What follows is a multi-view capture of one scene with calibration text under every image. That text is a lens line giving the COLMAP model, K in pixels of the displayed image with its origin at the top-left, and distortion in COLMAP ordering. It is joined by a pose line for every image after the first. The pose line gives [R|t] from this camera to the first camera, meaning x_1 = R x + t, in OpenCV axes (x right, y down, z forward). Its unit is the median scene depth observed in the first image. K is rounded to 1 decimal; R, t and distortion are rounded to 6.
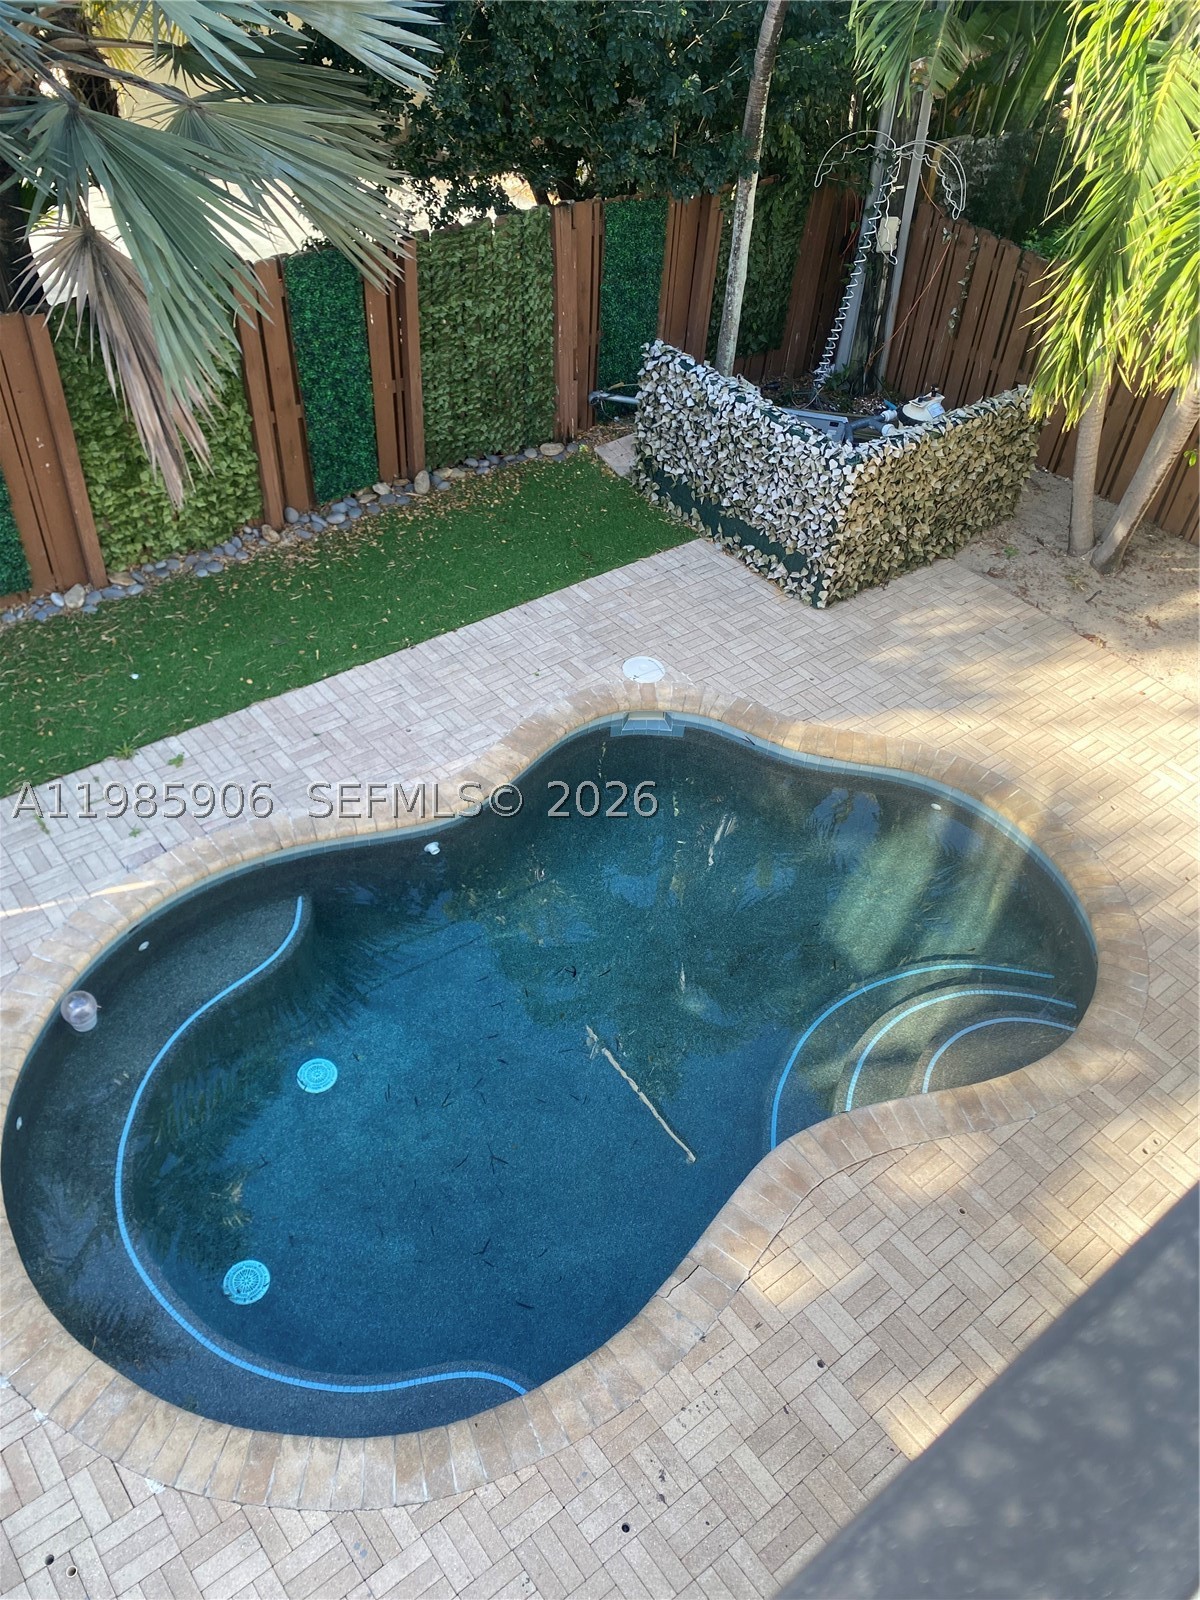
lens RADIAL K [[1228.2, 0, 600.0], [0, 1228.2, 800.0], [0, 0, 1]] dist [0.064610, -0.091359]
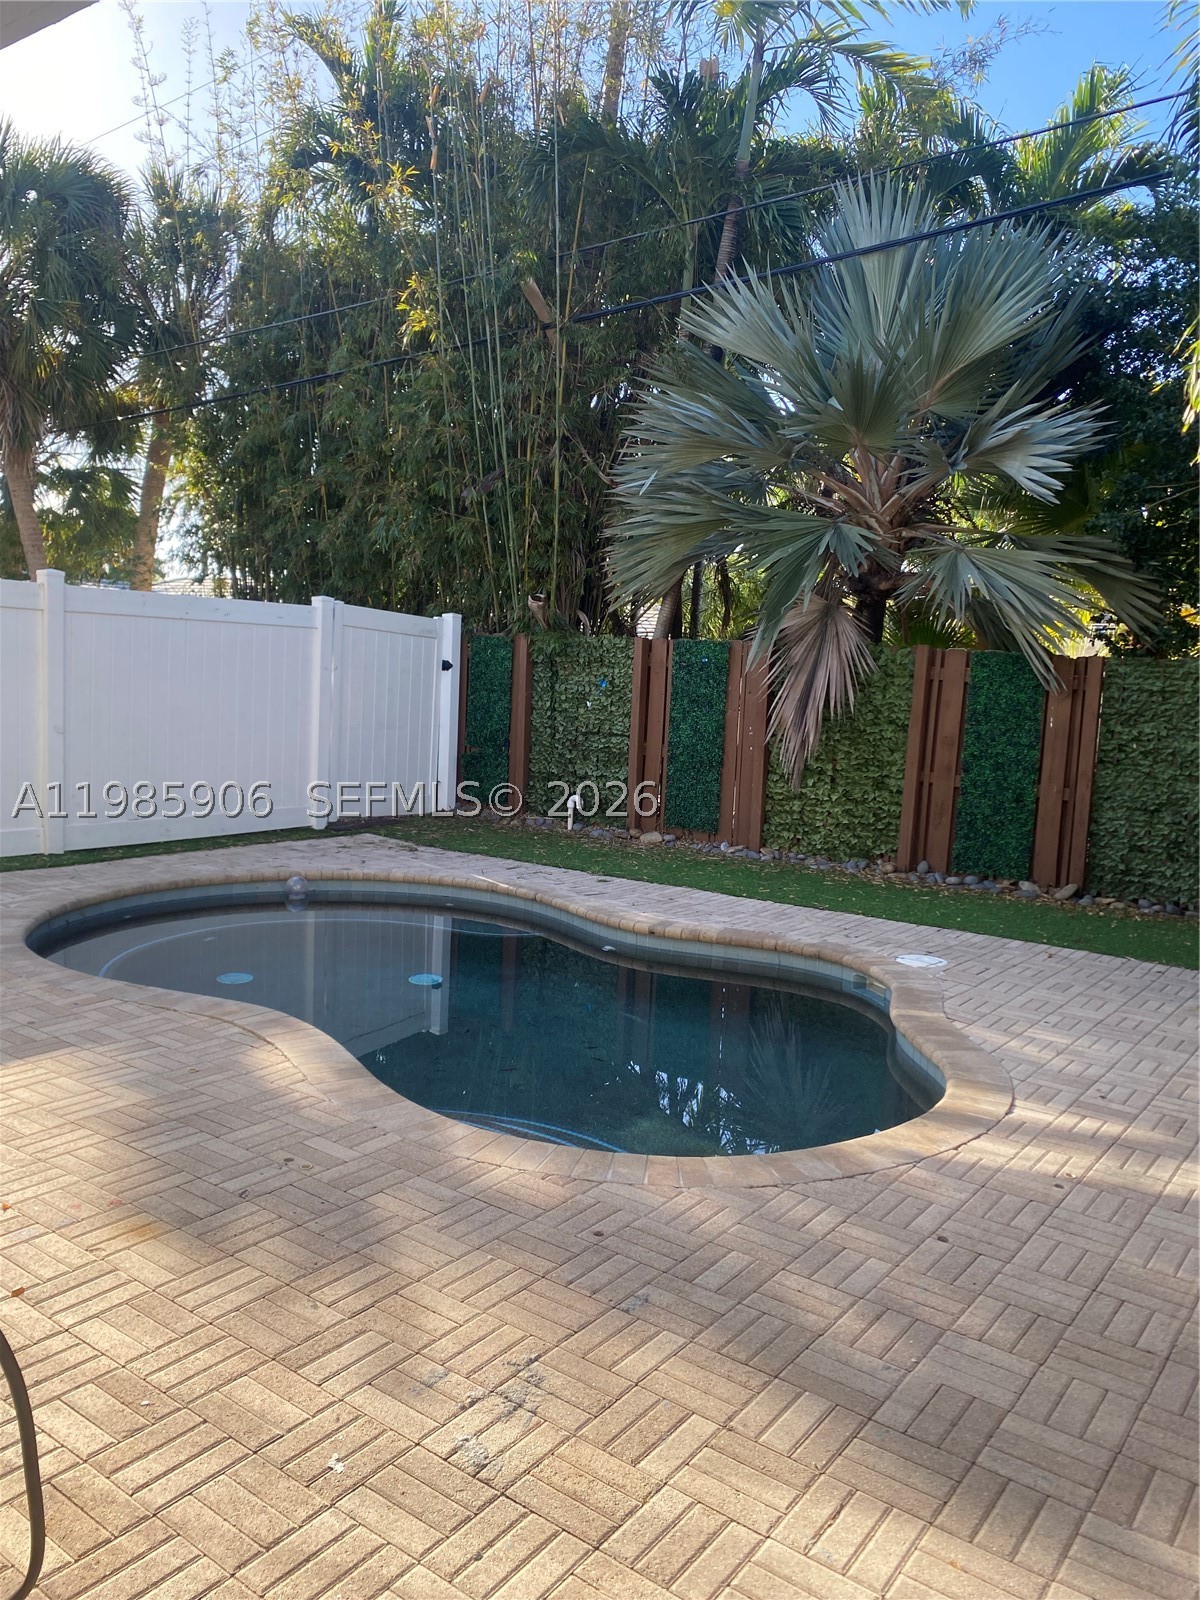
lens RADIAL K [[1190.4, 0, 599.4], [0, 1190.4, 803.7], [0, 0, 1]] dist [0.007718, -0.066402]
pose [[0.268500, 0.056263, -0.961635, 0.723310], [-0.668760, 0.729390, -0.144051, 0.076254], [0.693302, 0.681781, 0.233467, 0.546463]]
